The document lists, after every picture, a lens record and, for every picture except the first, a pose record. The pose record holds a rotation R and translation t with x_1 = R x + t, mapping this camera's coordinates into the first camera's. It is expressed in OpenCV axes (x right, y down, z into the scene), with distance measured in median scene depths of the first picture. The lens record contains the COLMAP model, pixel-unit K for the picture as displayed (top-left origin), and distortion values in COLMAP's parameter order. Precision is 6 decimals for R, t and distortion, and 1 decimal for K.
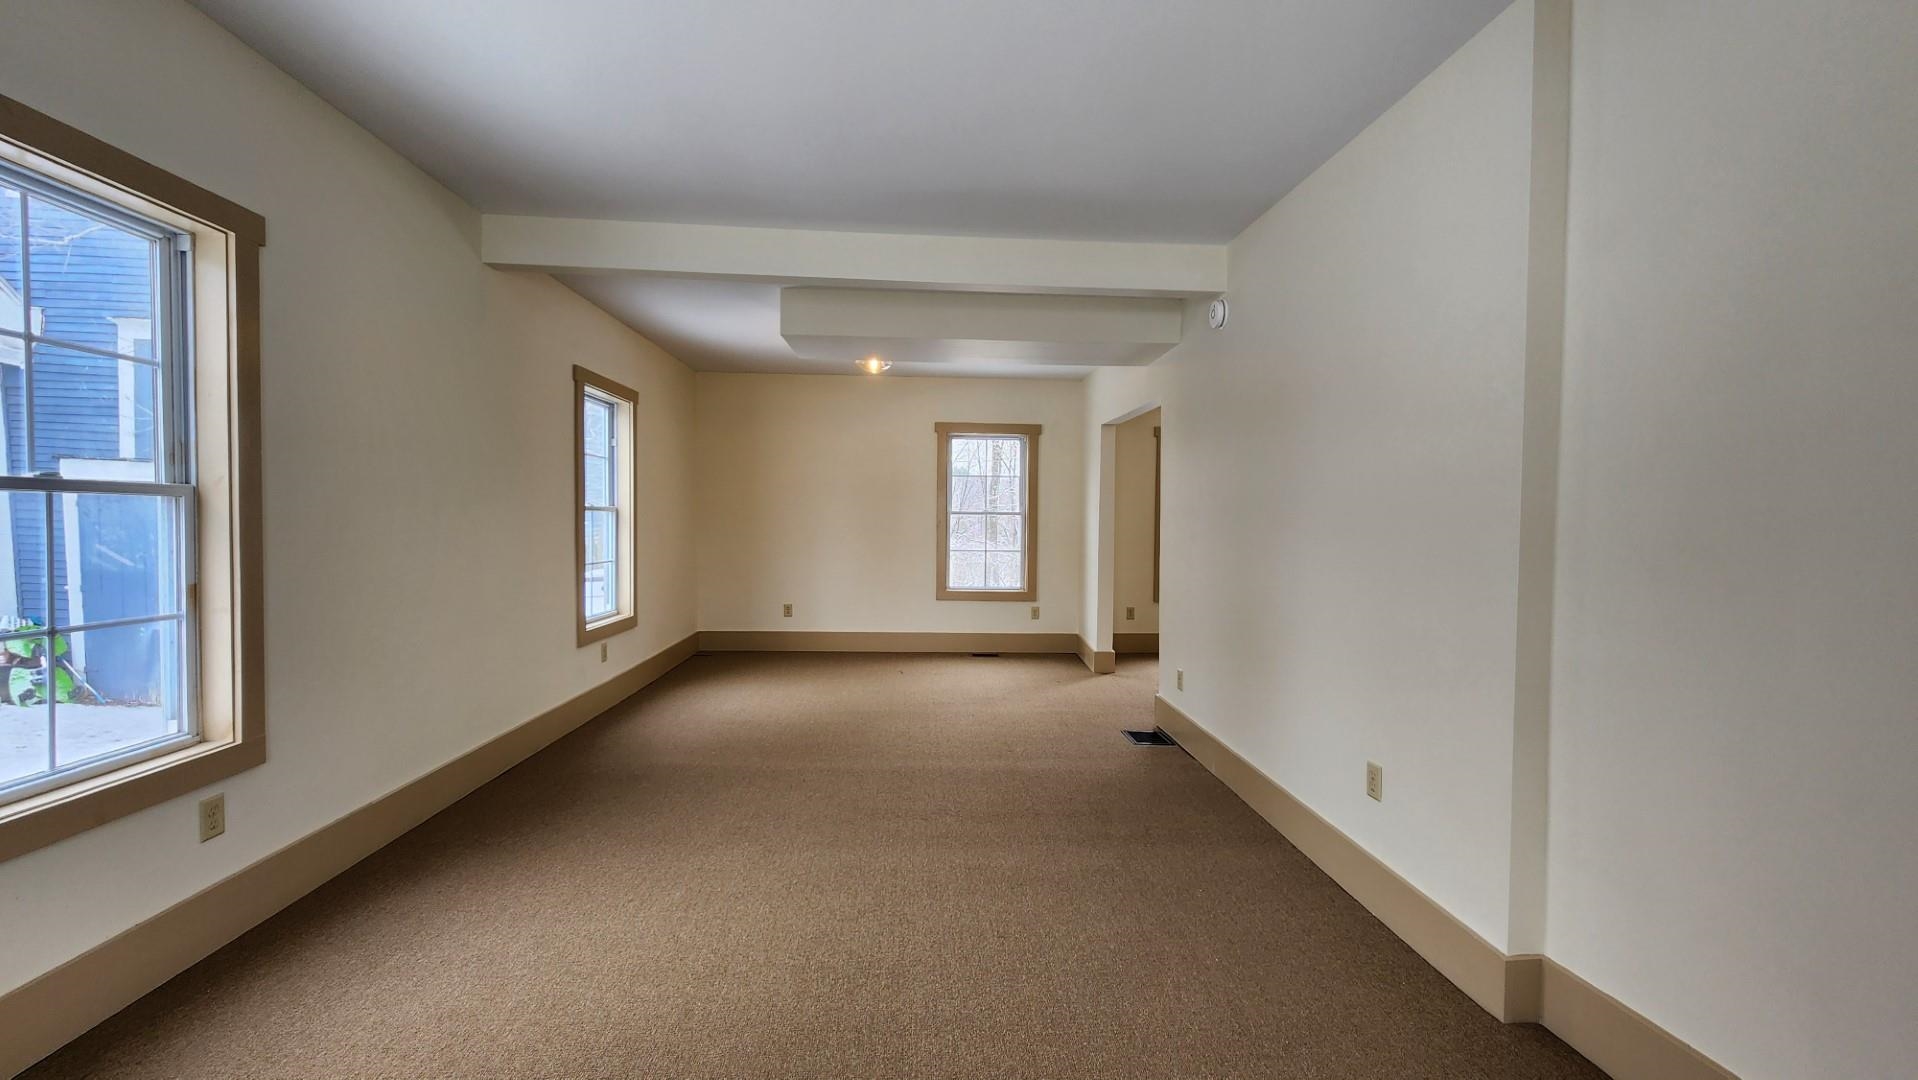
lens RADIAL K [[788.7, 0, 959.0], [0, 788.7, 540.0], [0, 0, 1]] dist [0.003805, 0.000315]
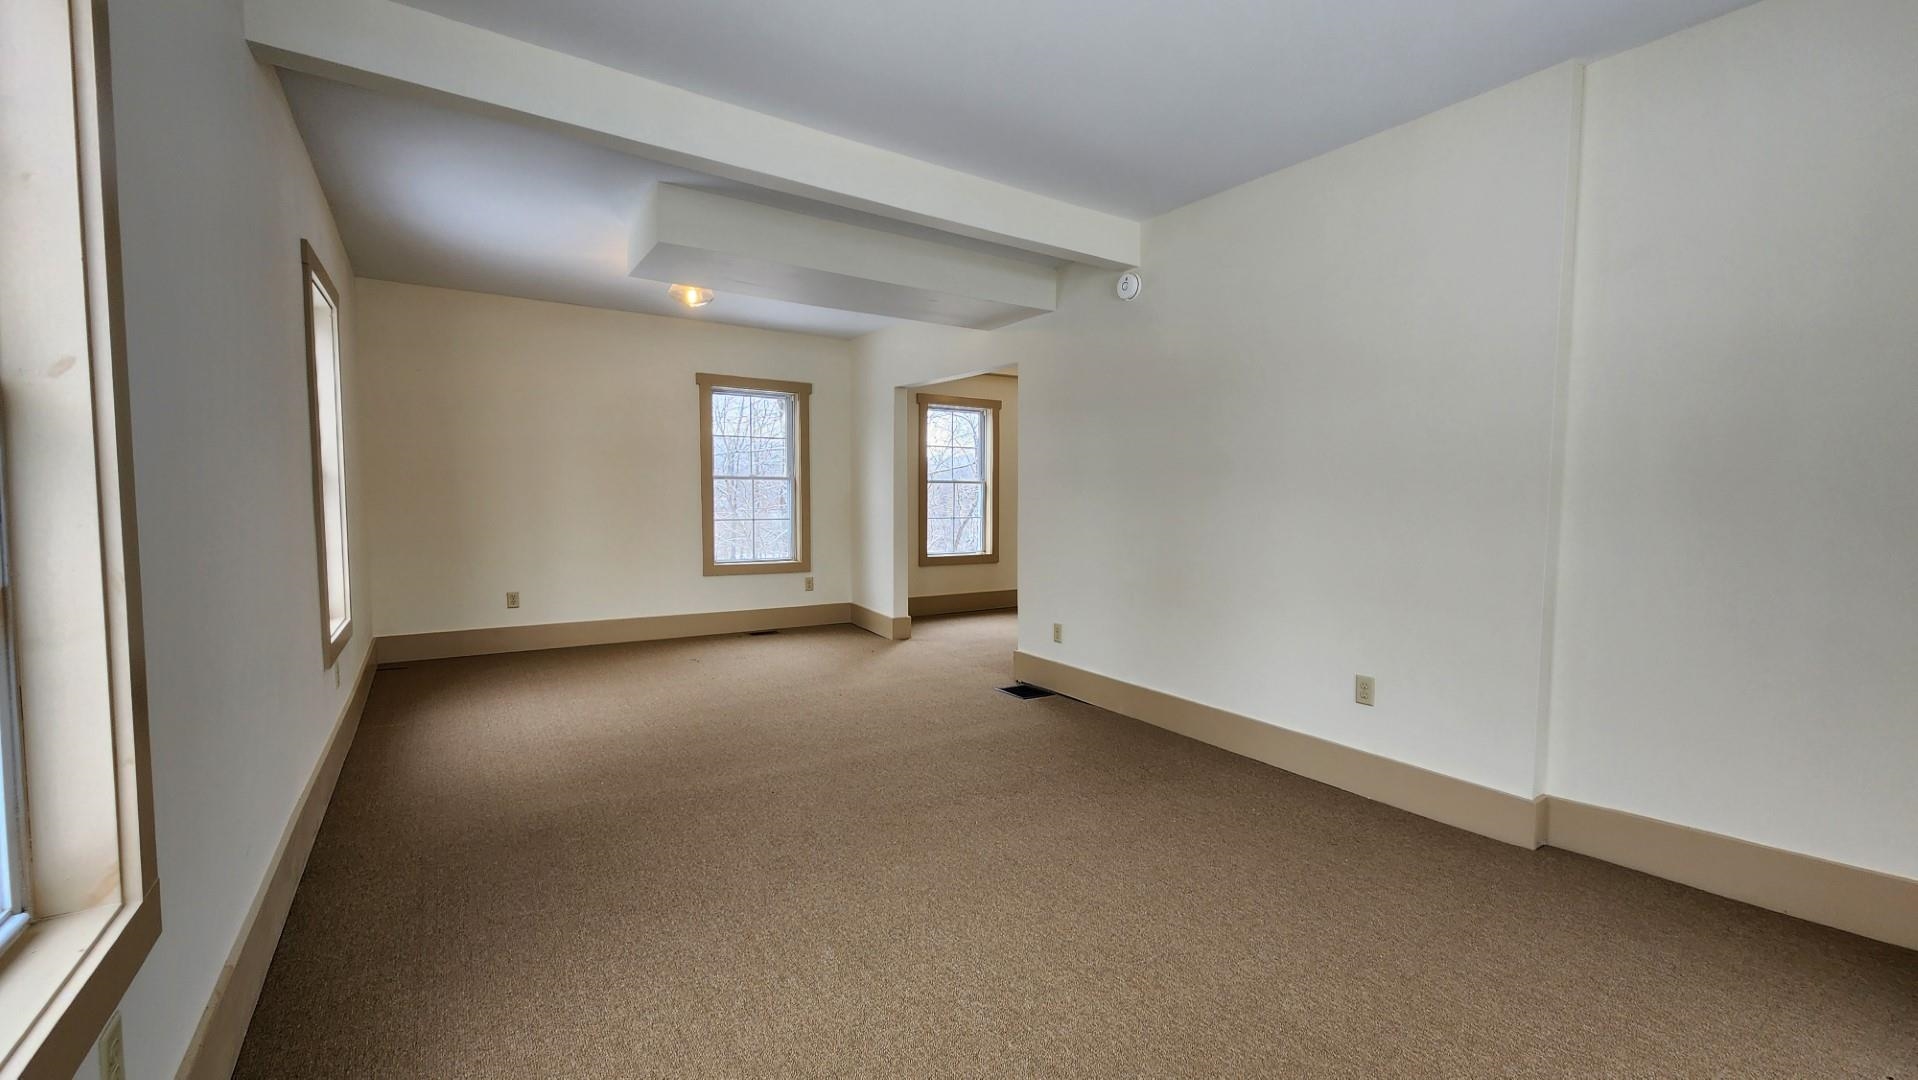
lens RADIAL K [[783.3, 0, 952.5], [0, 783.3, 551.1], [0, 0, 1]] dist [0.001051, -0.000224]
pose [[0.863157, -0.041338, 0.503240, -0.233166], [0.016642, 0.998431, 0.053471, 0.005893], [-0.504661, -0.037779, 0.862491, 0.108280]]
